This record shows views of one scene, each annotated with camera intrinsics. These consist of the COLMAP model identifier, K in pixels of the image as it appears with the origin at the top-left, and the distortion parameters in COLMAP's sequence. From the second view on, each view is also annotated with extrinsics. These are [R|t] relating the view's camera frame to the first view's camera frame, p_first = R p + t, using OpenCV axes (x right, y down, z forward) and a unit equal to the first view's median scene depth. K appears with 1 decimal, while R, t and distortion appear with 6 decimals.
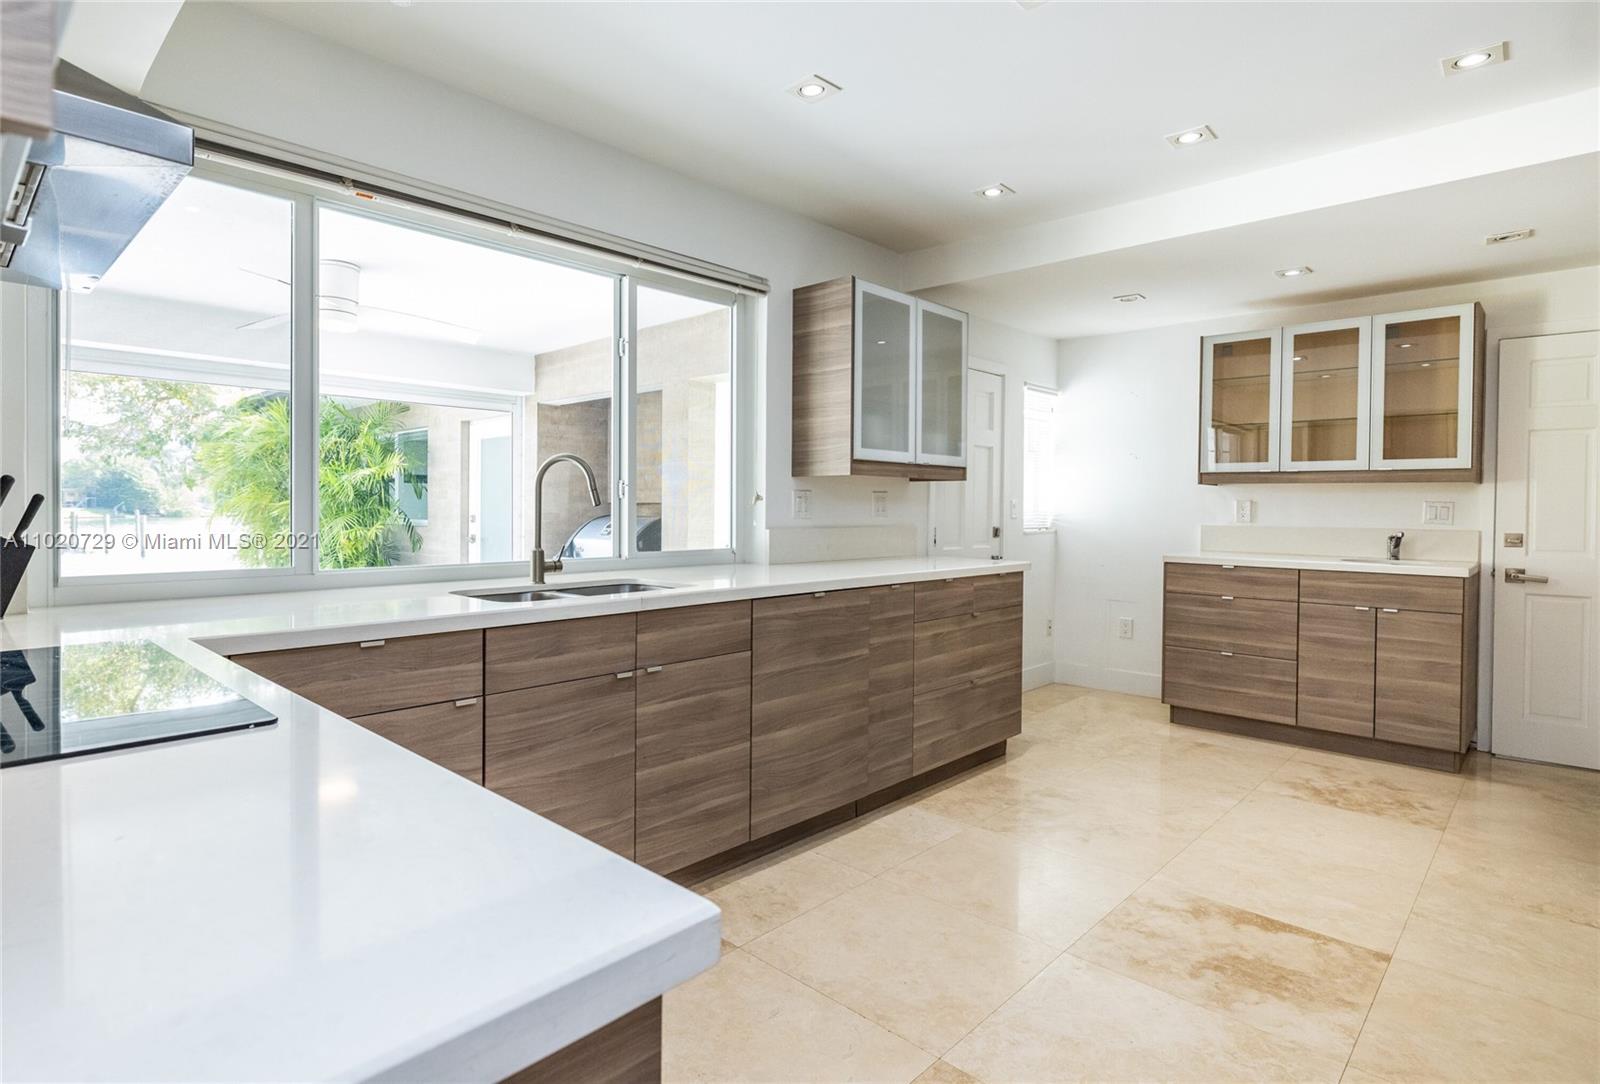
lens RADIAL K [[834.6, 0, 740.3], [0, 834.6, 516.8], [0, 0, 1]] dist [-0.003344, 0.000751]
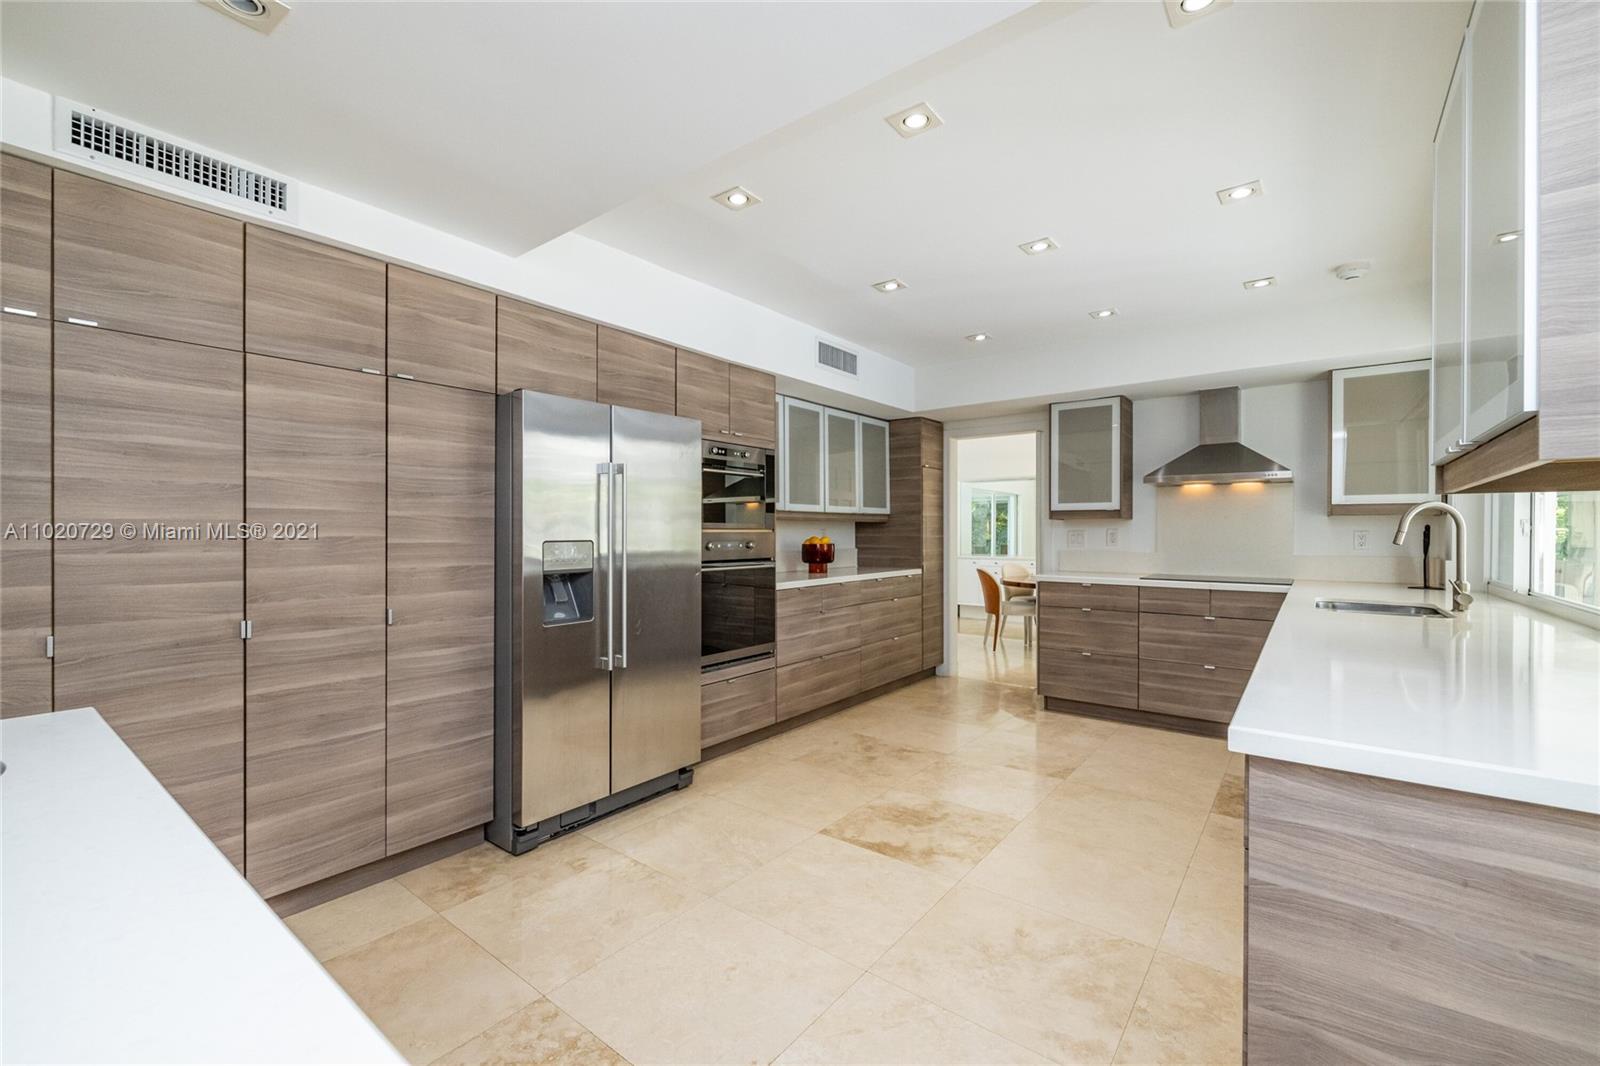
lens RADIAL K [[676.8, 0, 800.0], [0, 676.8, 533.0], [0, 0, 1]] dist [0.000252, 0.000114]
pose [[-0.990964, -0.009295, -0.133808, 0.821972], [-0.011012, 0.999866, 0.012102, -0.032428], [0.133678, 0.013467, -0.990933, 1.851105]]
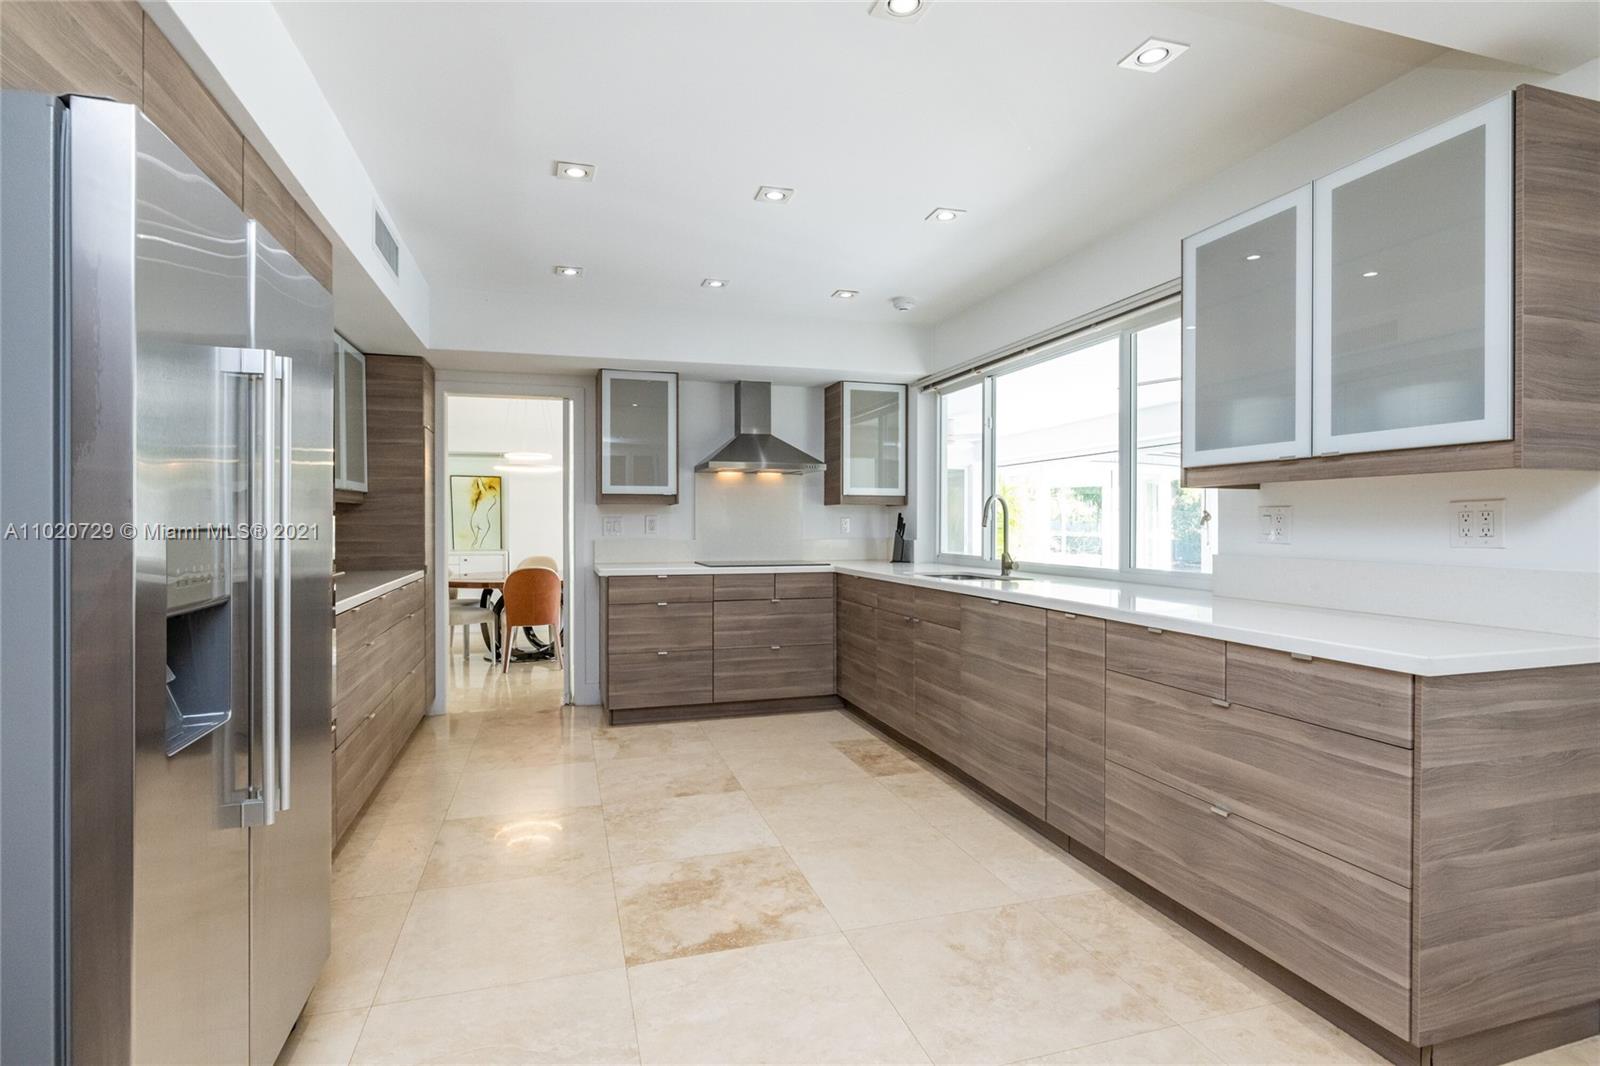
lens RADIAL K [[757.5, 0, 791.7], [0, 757.5, 525.1], [0, 0, 1]] dist [-0.005175, -0.000415]
pose [[-0.466215, -0.004453, -0.884660, 1.256187], [-0.013087, 0.999913, 0.001864, -0.014170], [0.884575, 0.012446, -0.466232, 1.334833]]
